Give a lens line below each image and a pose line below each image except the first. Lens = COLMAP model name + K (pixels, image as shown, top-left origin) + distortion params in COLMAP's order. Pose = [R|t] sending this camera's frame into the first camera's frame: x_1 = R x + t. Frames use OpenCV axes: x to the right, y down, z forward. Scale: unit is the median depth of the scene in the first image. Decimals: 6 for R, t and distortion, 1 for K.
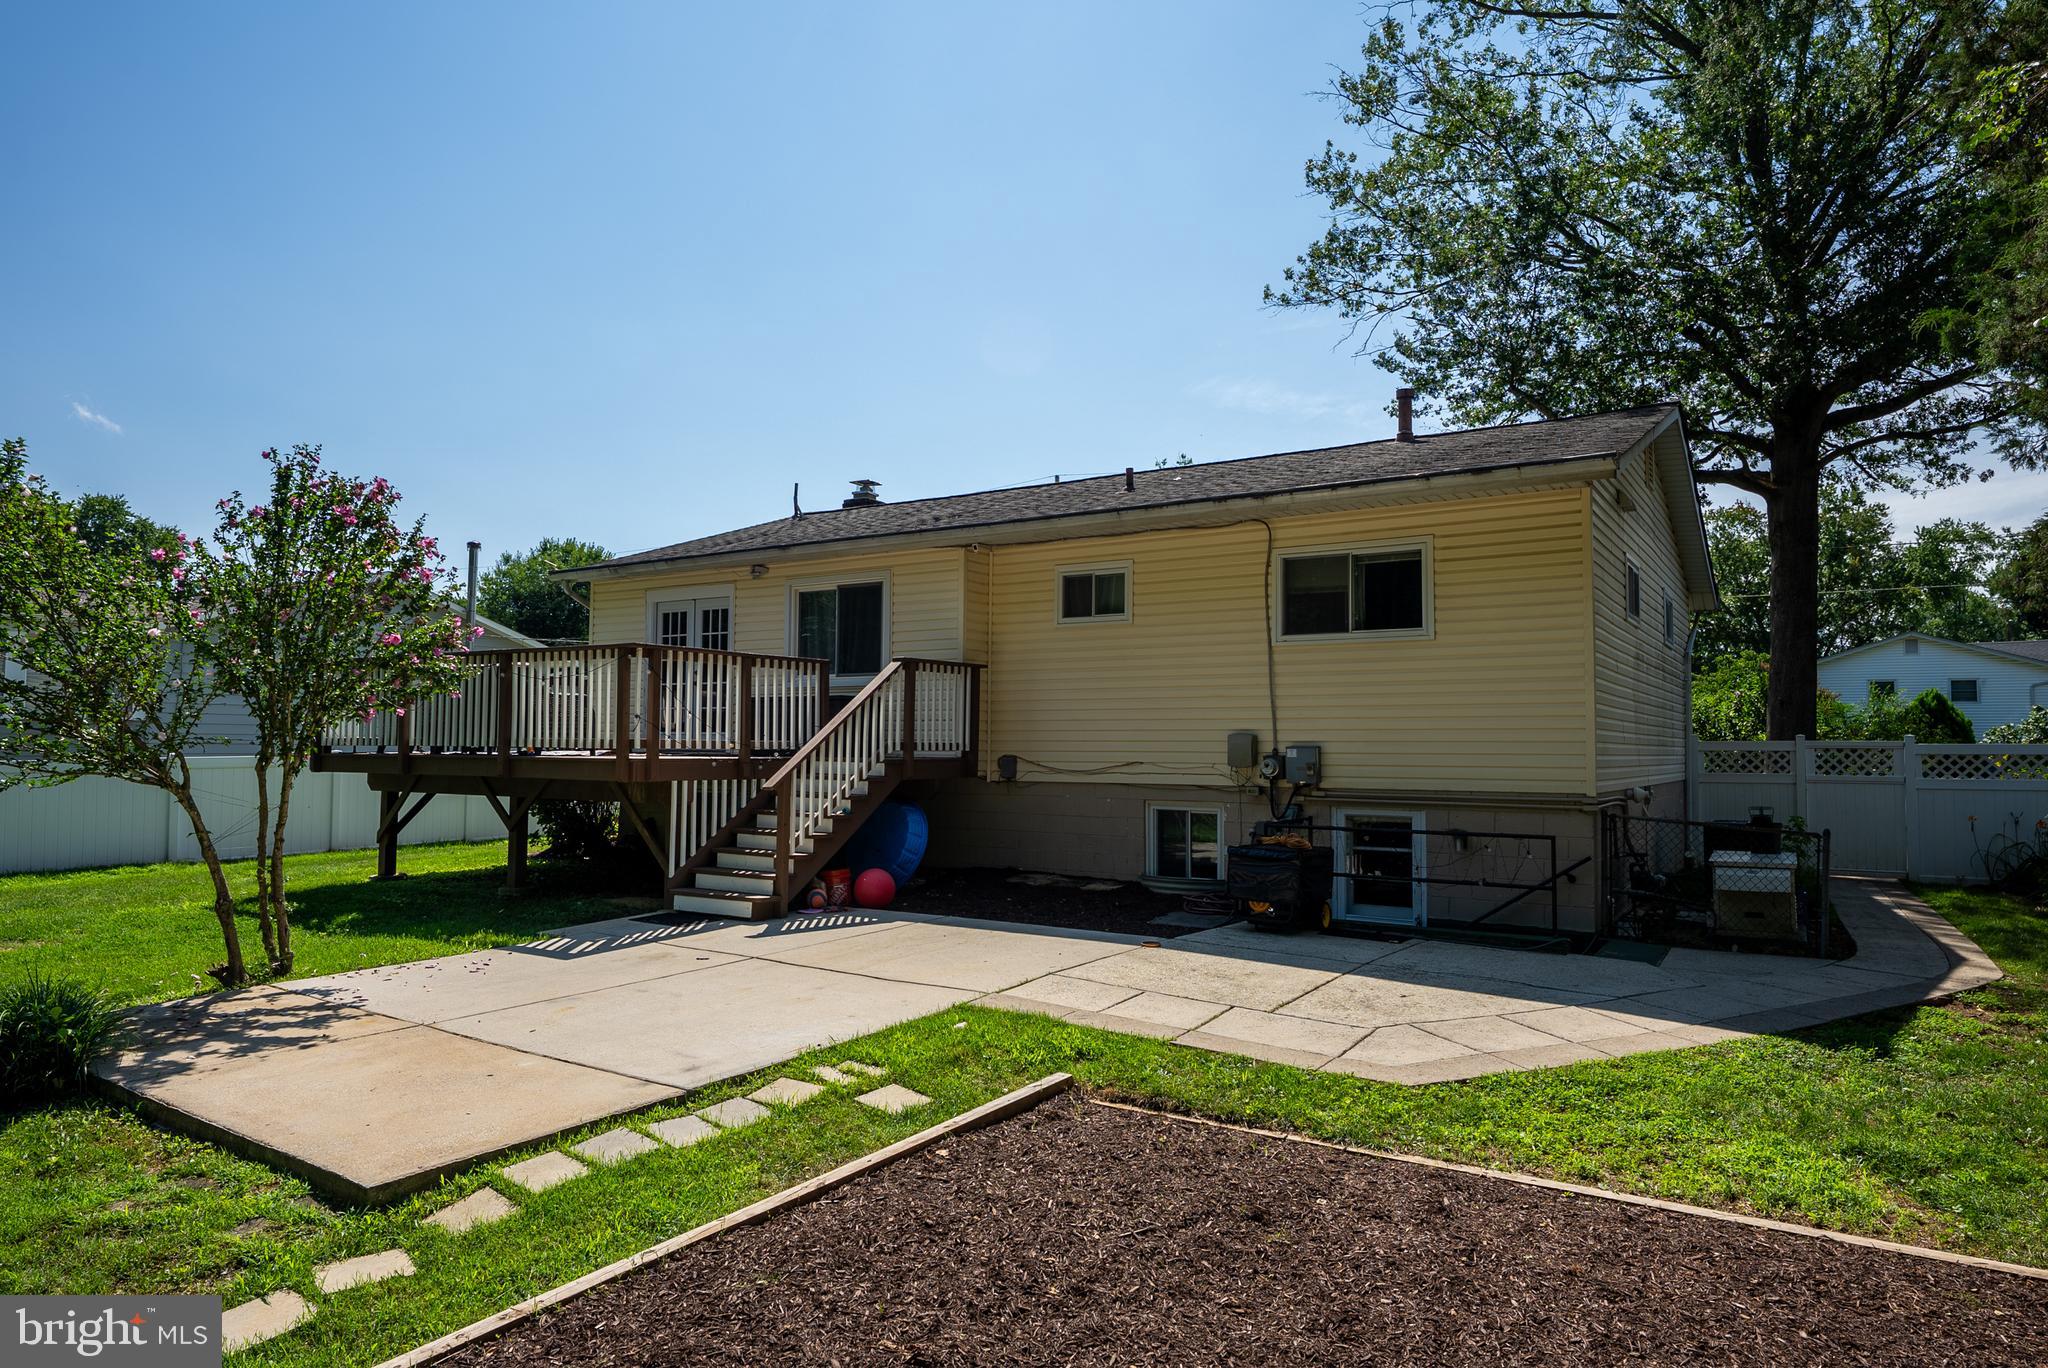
lens RADIAL K [[1209.1, 0, 1024.0], [0, 1209.1, 684.0], [0, 0, 1]] dist [0.000343, 0.000224]
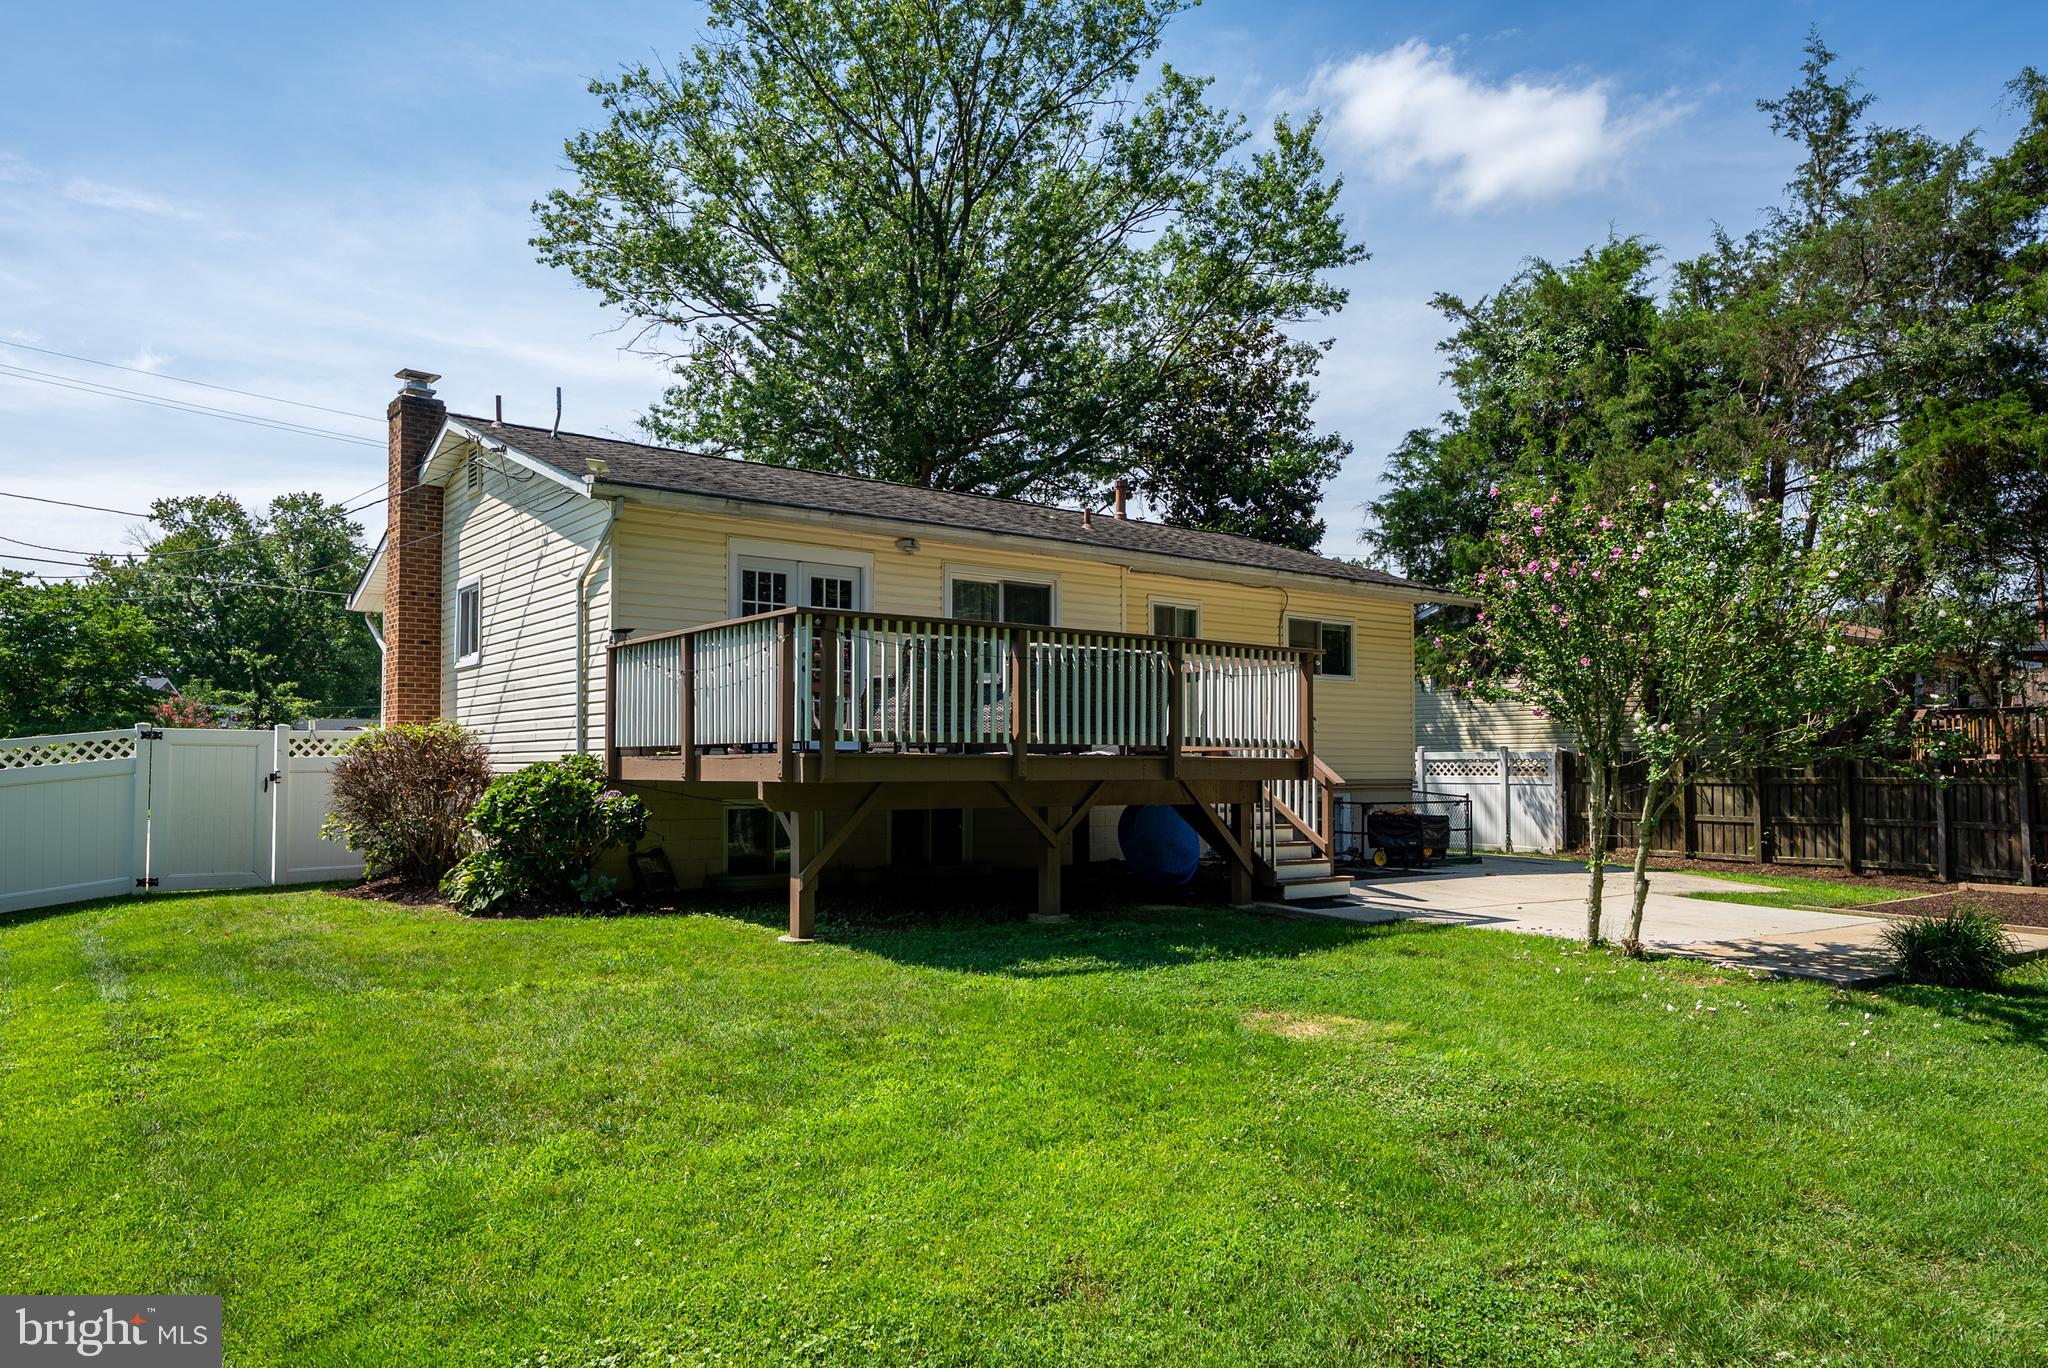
lens RADIAL K [[1394.4, 0, 1020.6], [0, 1394.4, 678.3], [0, 0, 1]] dist [0.039721, 0.004770]
pose [[0.339635, 0.057175, 0.938818, -1.111372], [-0.044063, 0.998022, -0.044840, 0.041150], [-0.939525, -0.026138, 0.341483, 0.580349]]
